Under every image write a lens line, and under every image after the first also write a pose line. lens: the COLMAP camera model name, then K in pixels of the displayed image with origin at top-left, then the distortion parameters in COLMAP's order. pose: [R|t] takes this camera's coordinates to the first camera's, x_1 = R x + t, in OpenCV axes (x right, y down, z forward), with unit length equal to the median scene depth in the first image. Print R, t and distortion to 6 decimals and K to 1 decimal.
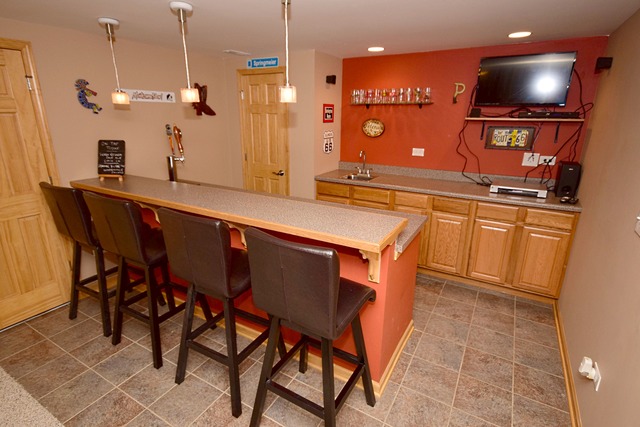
lens RADIAL K [[331.0, 0, 318.8], [0, 331.0, 212.9], [0, 0, 1]] dist [0.016920, -0.005497]
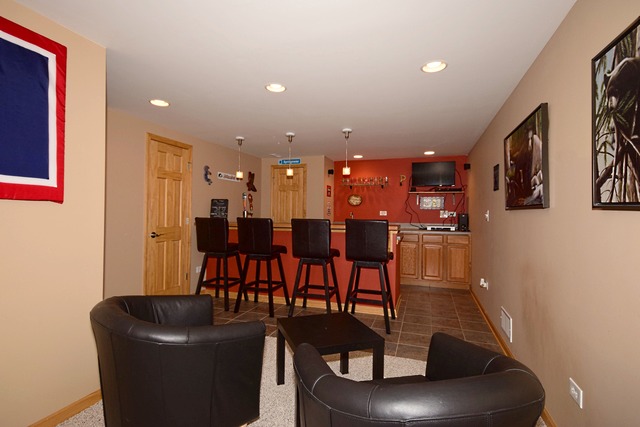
lens RADIAL K [[321.7, 0, 318.9], [0, 321.7, 212.7], [0, 0, 1]] dist [0.000393, 0.000560]
pose [[0.978896, 0.002084, 0.204348, -0.412668], [0.057832, 0.956248, -0.286785, 0.307960], [-0.196005, 0.292550, 0.935947, -0.543091]]
